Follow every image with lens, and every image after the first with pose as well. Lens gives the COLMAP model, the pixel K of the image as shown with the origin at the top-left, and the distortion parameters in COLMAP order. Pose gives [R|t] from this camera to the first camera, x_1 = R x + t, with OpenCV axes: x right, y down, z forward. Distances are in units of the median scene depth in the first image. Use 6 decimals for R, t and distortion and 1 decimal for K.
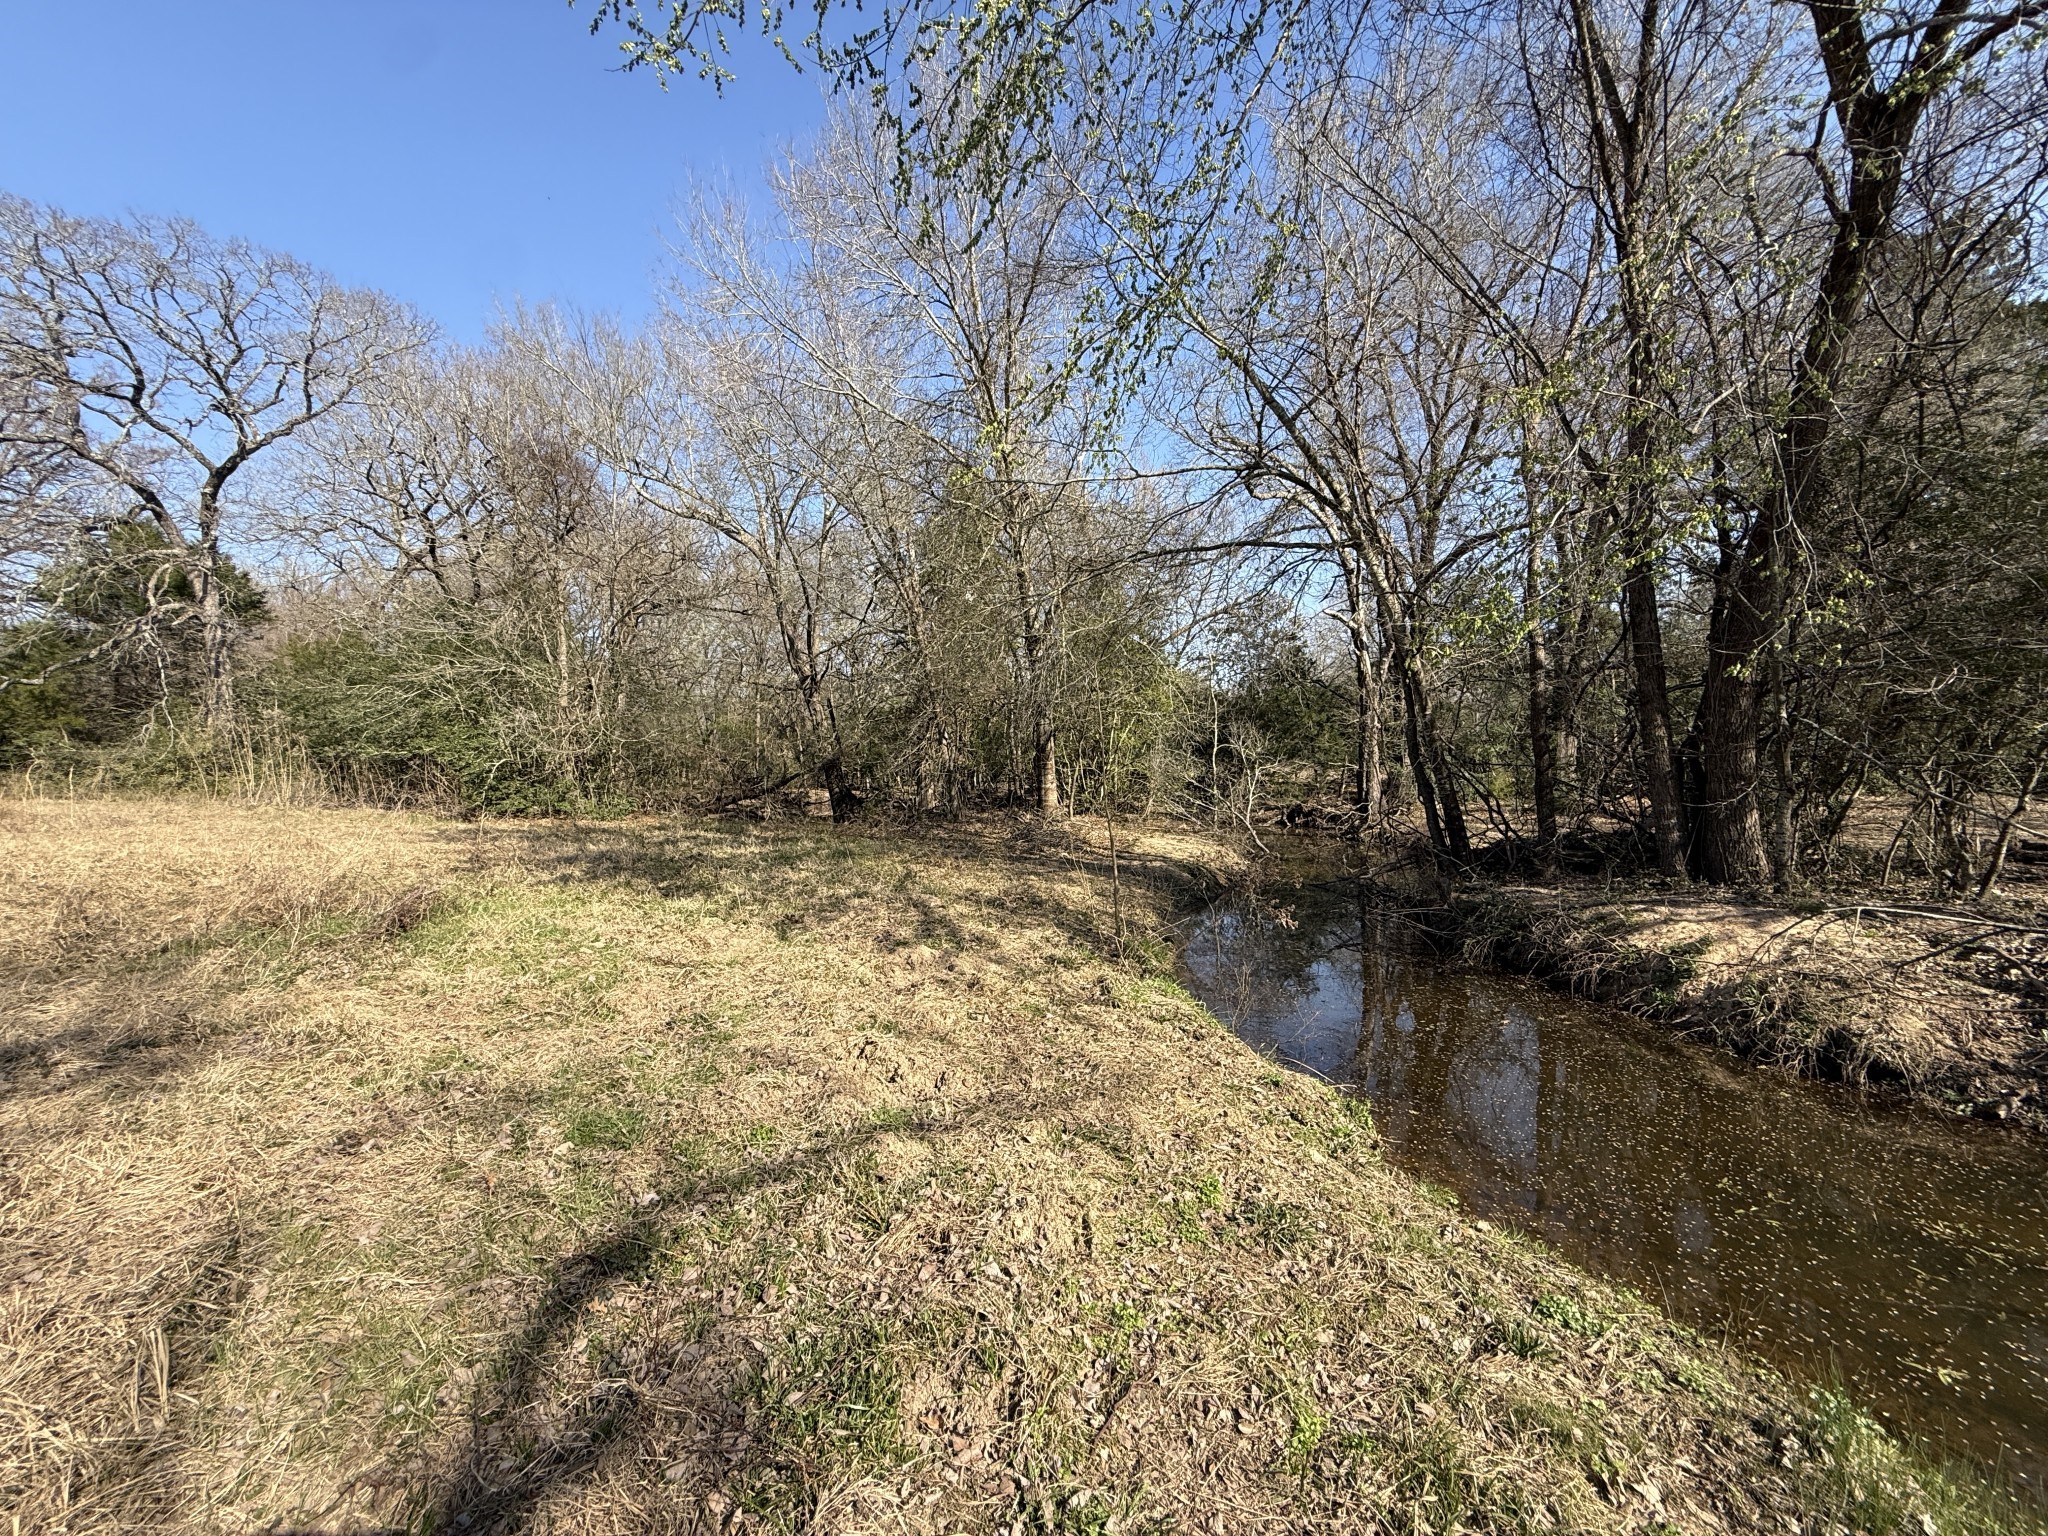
lens RADIAL K [[806.1, 0, 1024.0], [0, 806.1, 768.0], [0, 0, 1]] dist [0.000313, 0.000137]
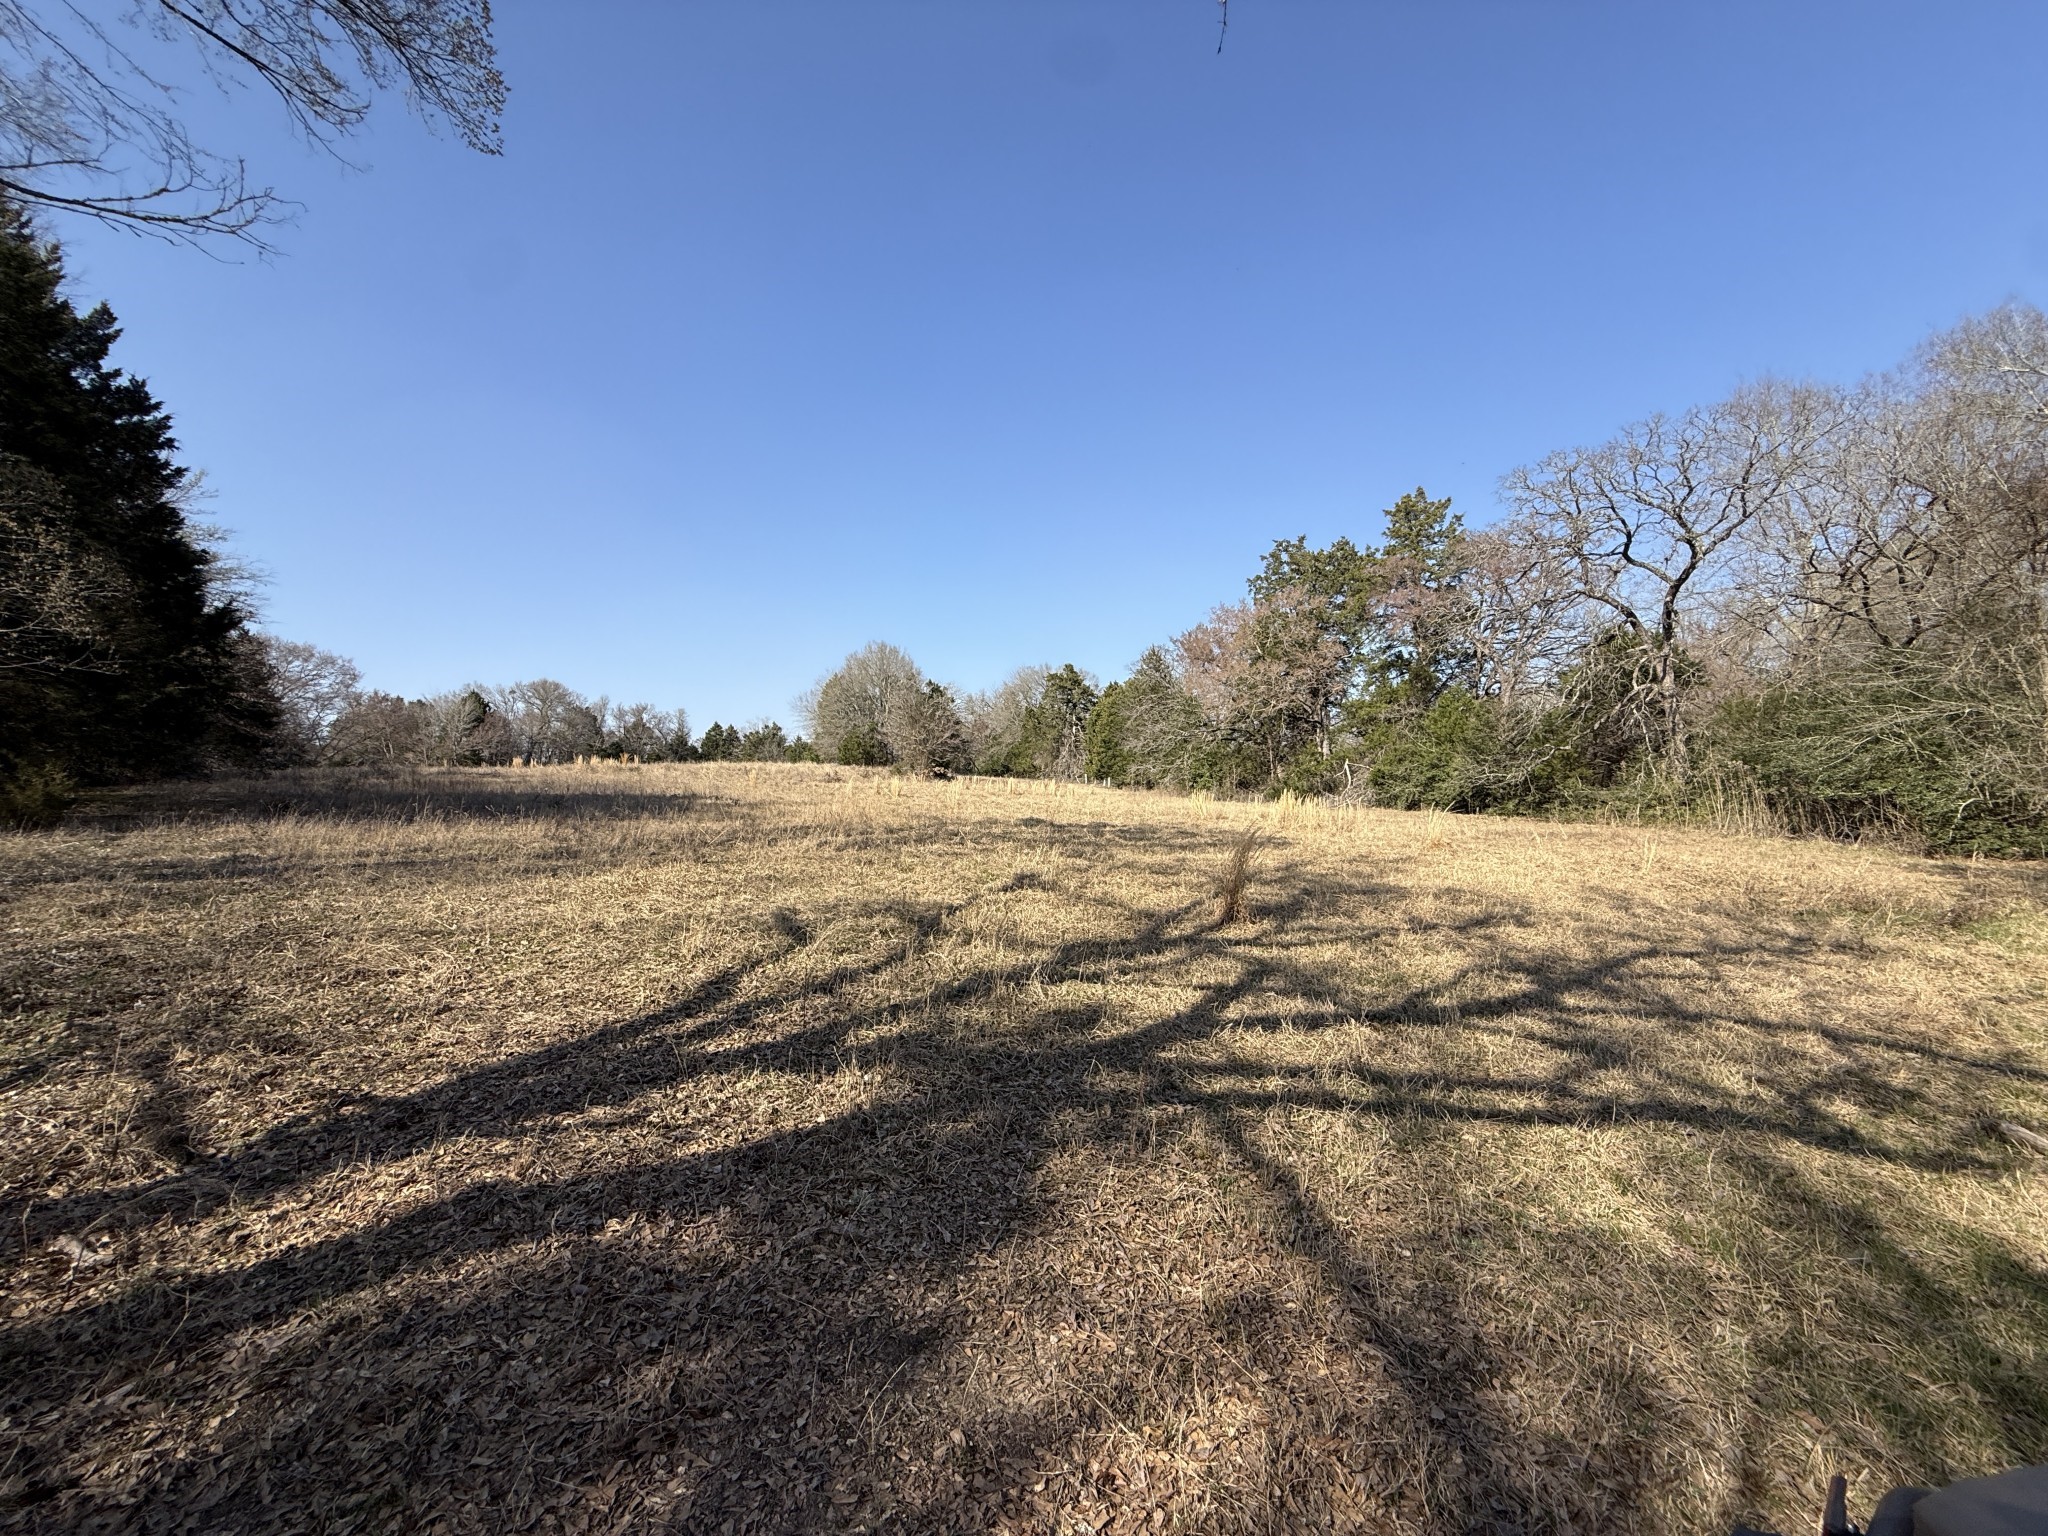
lens RADIAL K [[806.1, 0, 1024.0], [0, 806.1, 768.0], [0, 0, 1]] dist [0.000313, 0.000137]
pose [[0.166715, -0.036234, -0.985339, 0.148890], [0.003118, 0.999339, -0.036221, -0.015817], [0.986000, 0.002966, 0.166718, -0.325916]]
